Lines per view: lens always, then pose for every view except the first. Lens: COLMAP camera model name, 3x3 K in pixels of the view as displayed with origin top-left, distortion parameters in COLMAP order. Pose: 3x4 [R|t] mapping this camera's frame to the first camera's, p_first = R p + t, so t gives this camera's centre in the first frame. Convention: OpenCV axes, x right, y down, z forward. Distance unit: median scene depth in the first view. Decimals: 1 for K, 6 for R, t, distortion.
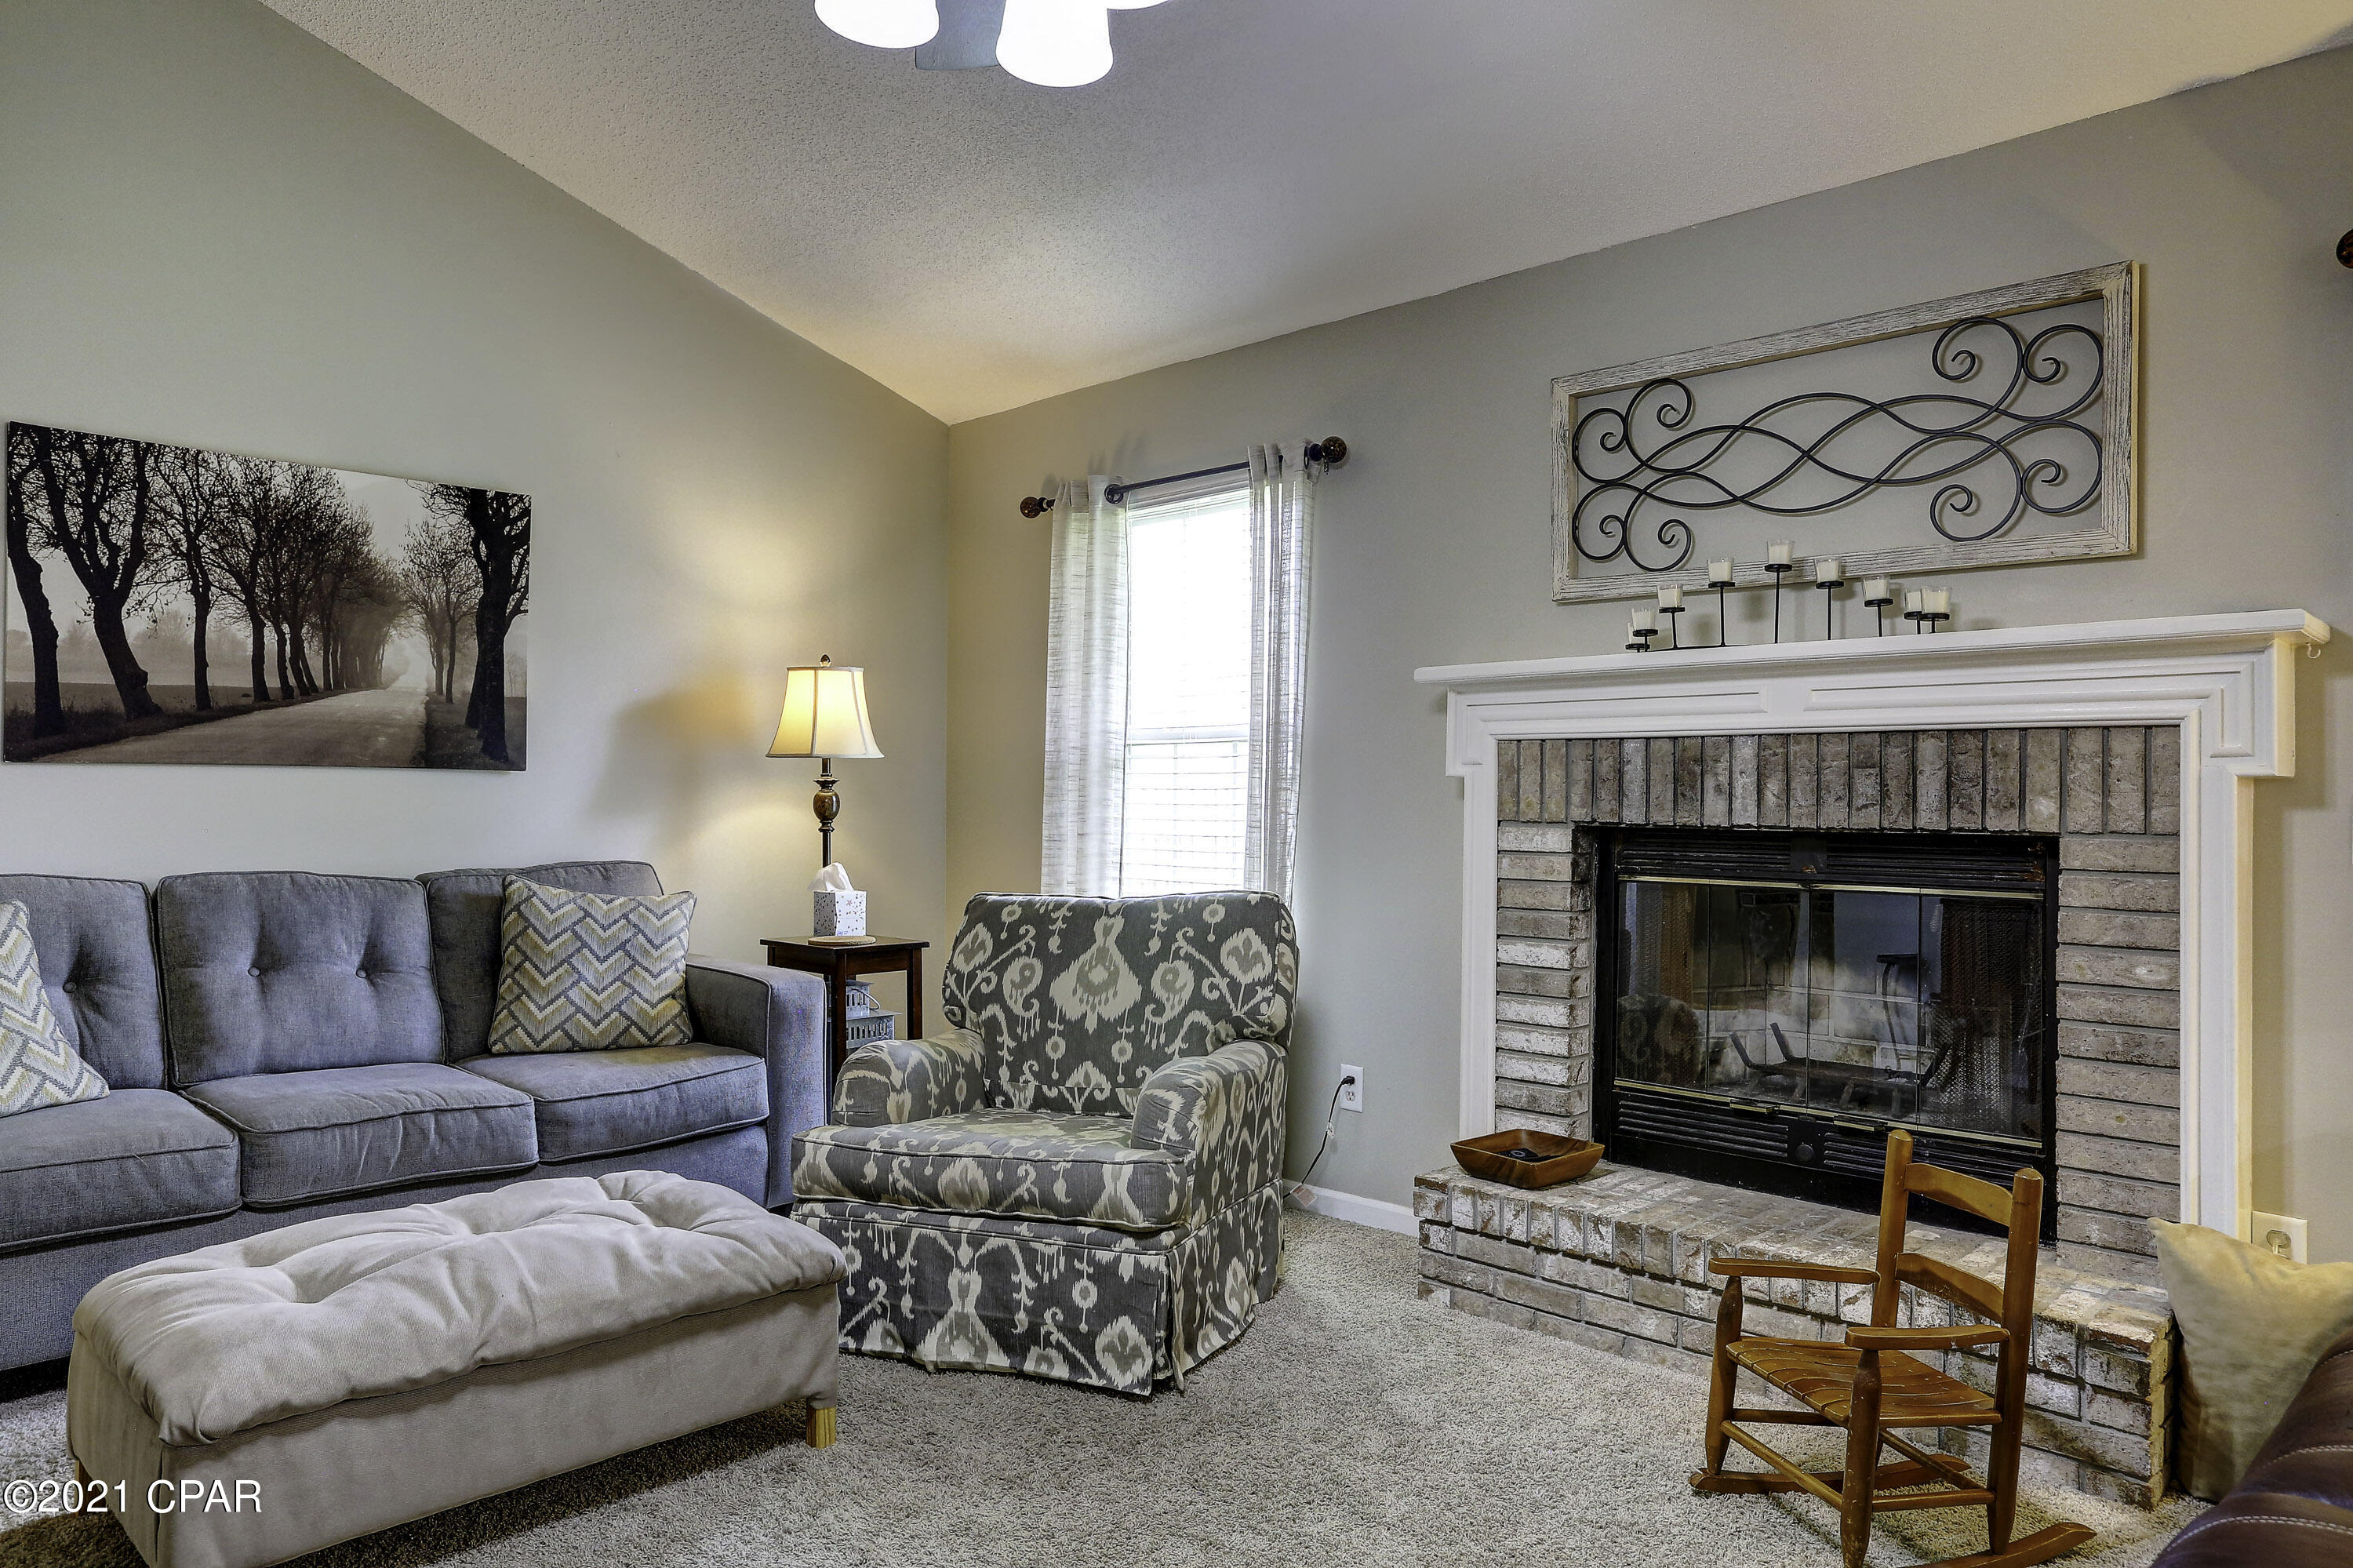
lens RADIAL K [[1550.7, 0, 1173.6], [0, 1550.7, 777.8], [0, 0, 1]] dist [-0.033109, 0.033727]
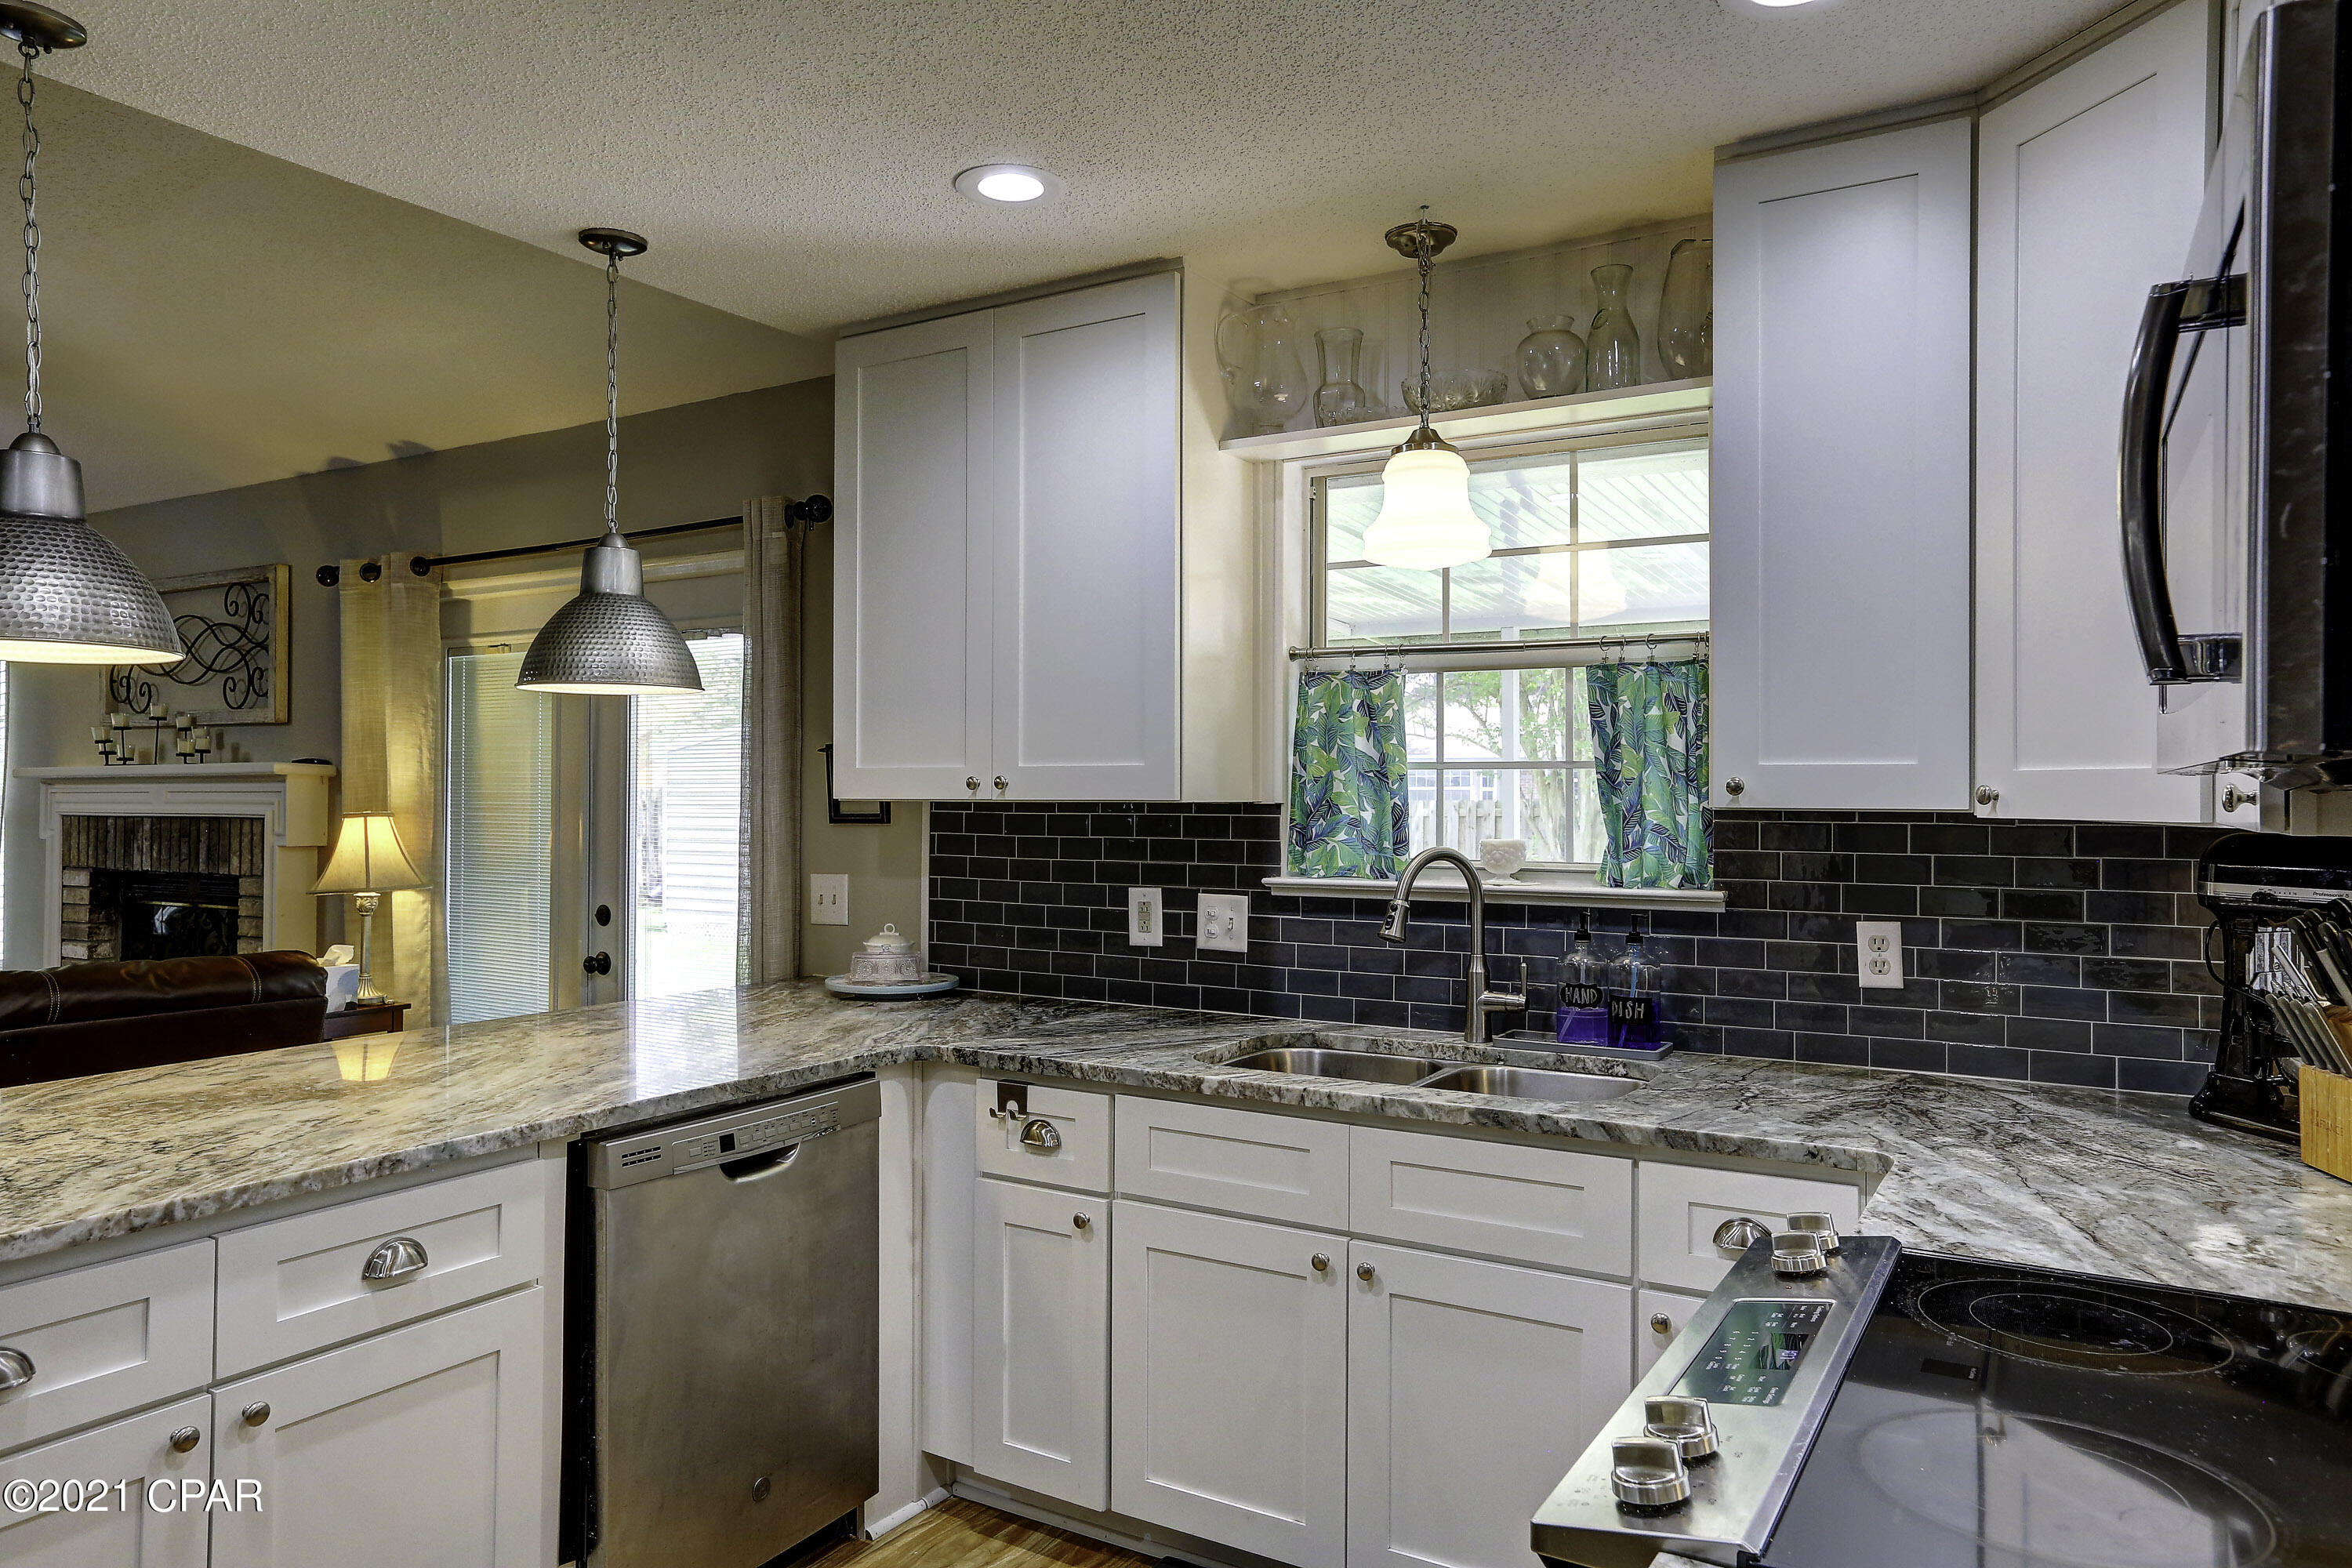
lens RADIAL K [[1550.0, 0, 1161.7], [0, 1550.0, 783.5], [0, 0, 1]] dist [-0.033109, 0.033727]
pose [[0.970428, -0.004724, 0.241344, 1.012702], [0.003917, 0.999985, 0.003824, -0.064479], [-0.241358, -0.002765, 0.970432, -0.872491]]
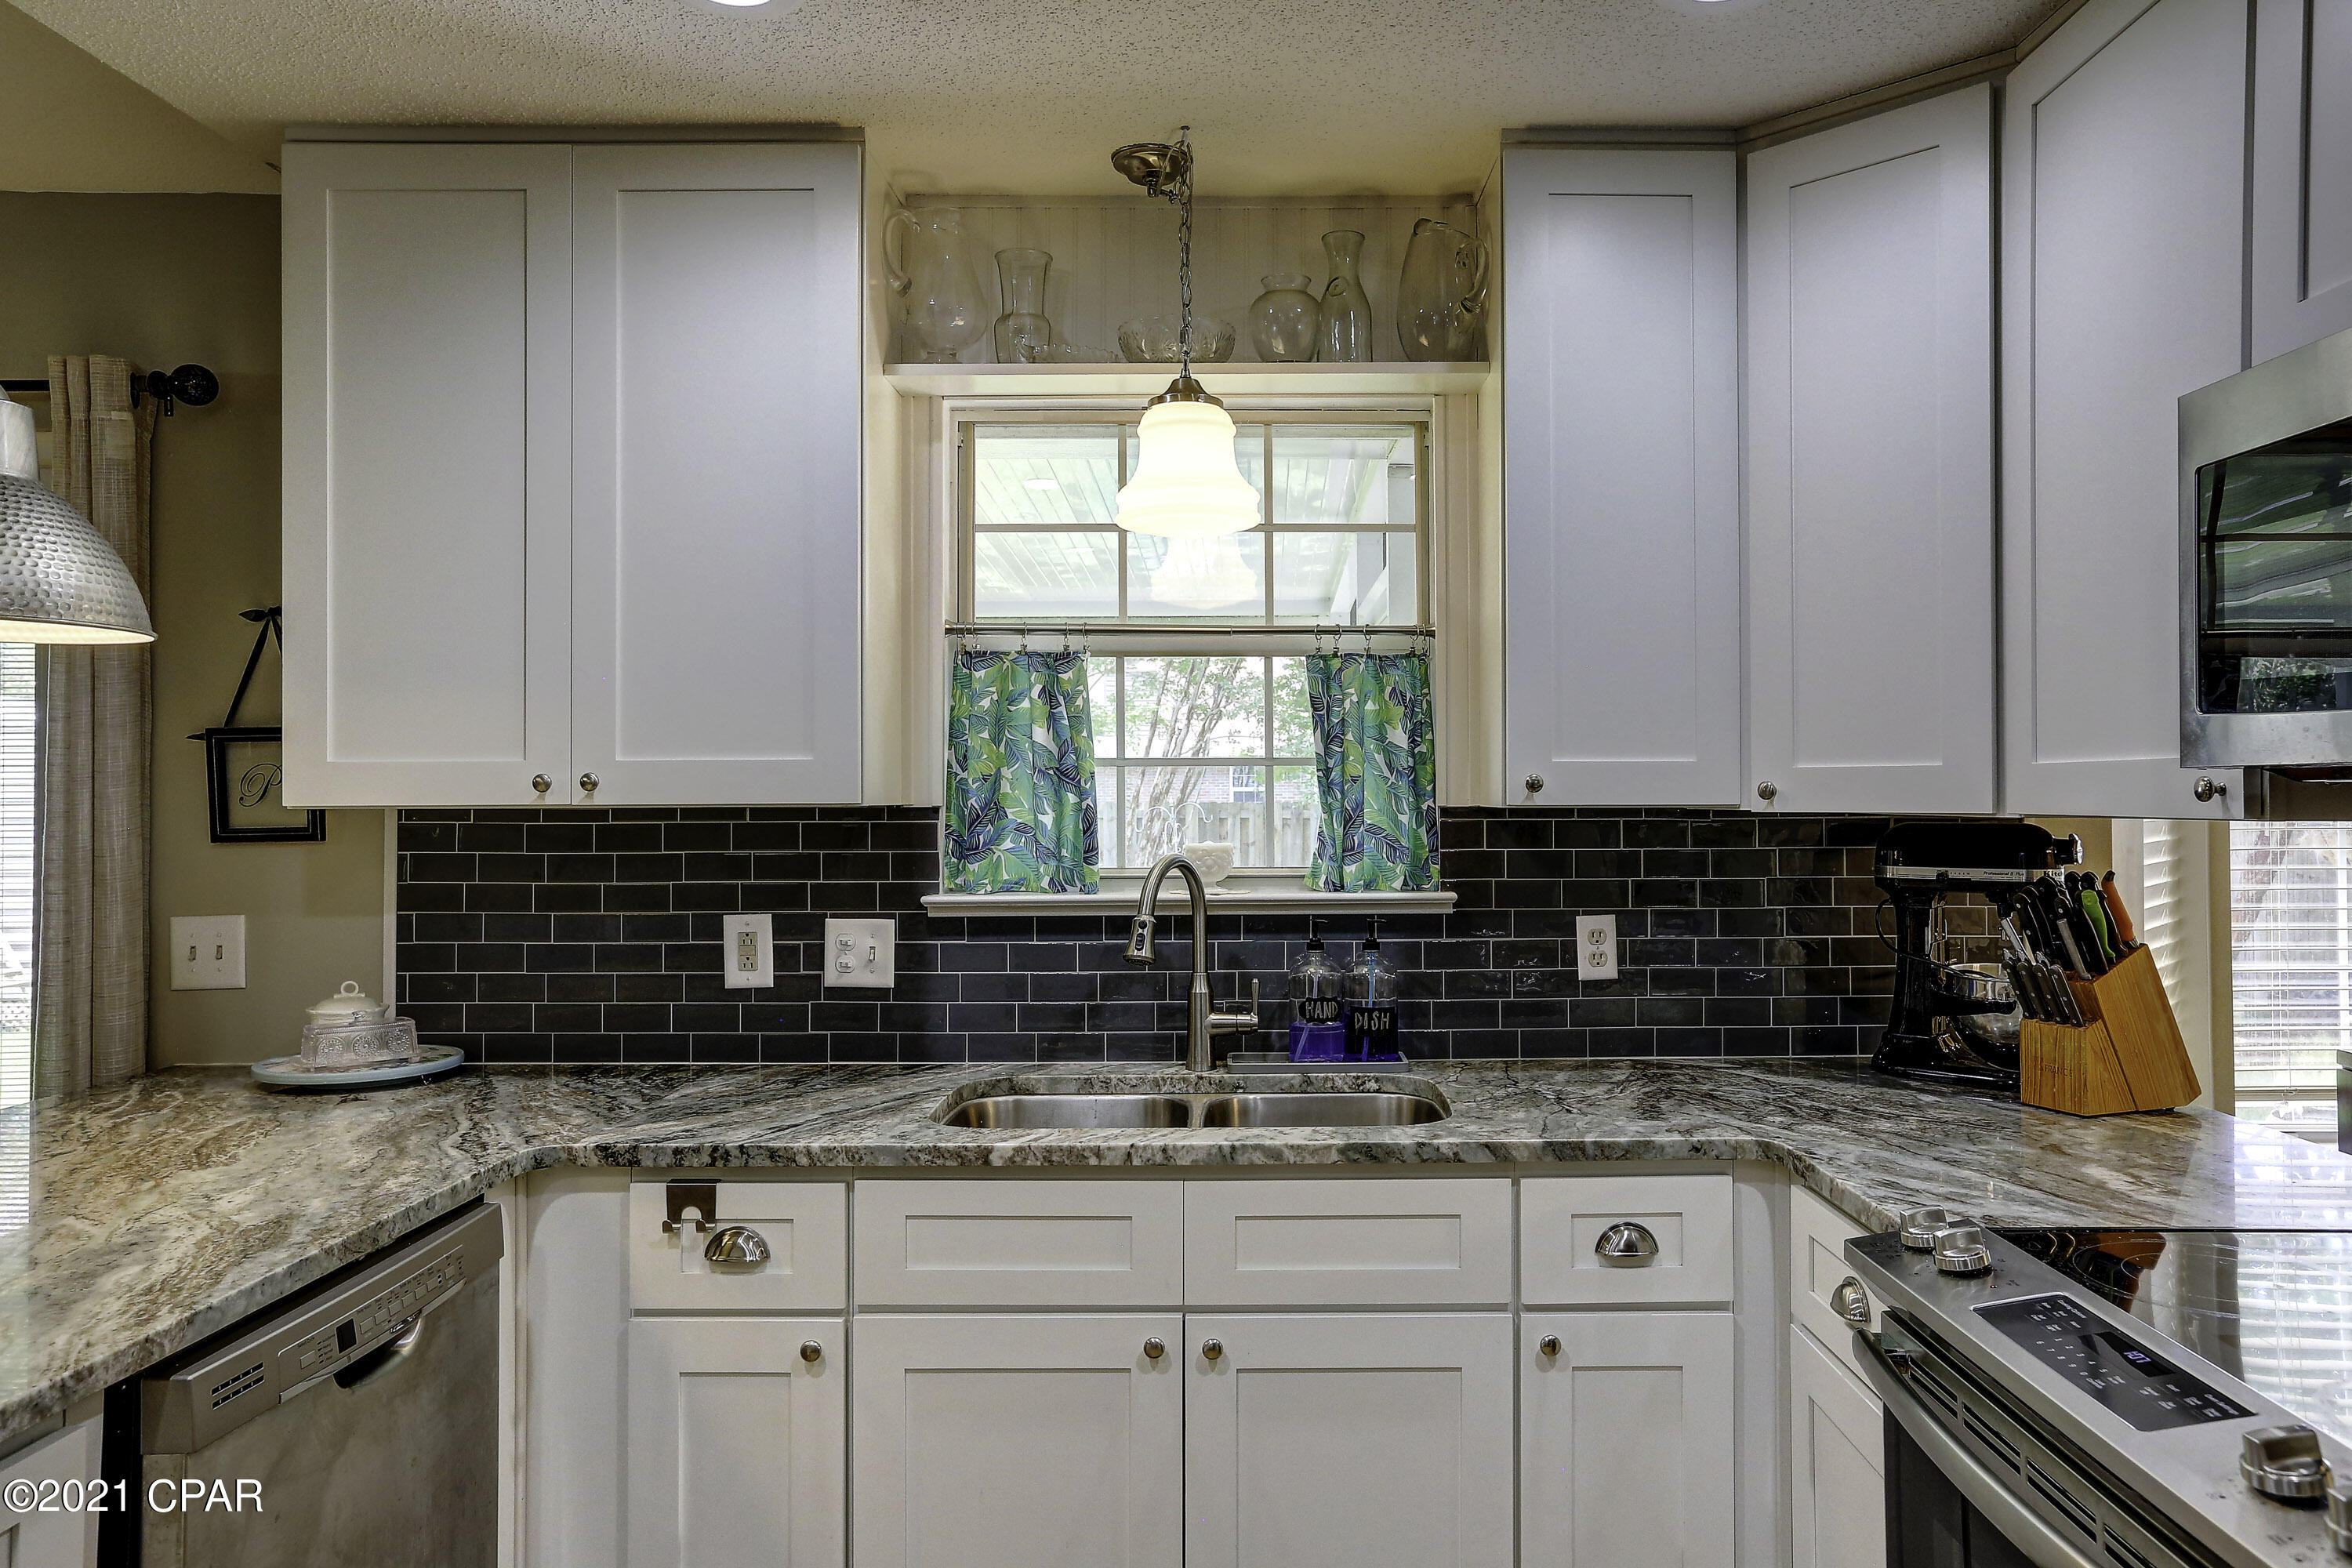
lens RADIAL K [[1611.0, 0, 1192.6], [0, 1611.0, 781.5], [0, 0, 1]] dist [-0.030523, 0.032358]
pose [[0.690745, -0.003978, 0.723088, 0.801689], [0.004102, 0.999990, 0.001583, -0.061849], [-0.723087, 0.001873, 0.690754, -0.627130]]
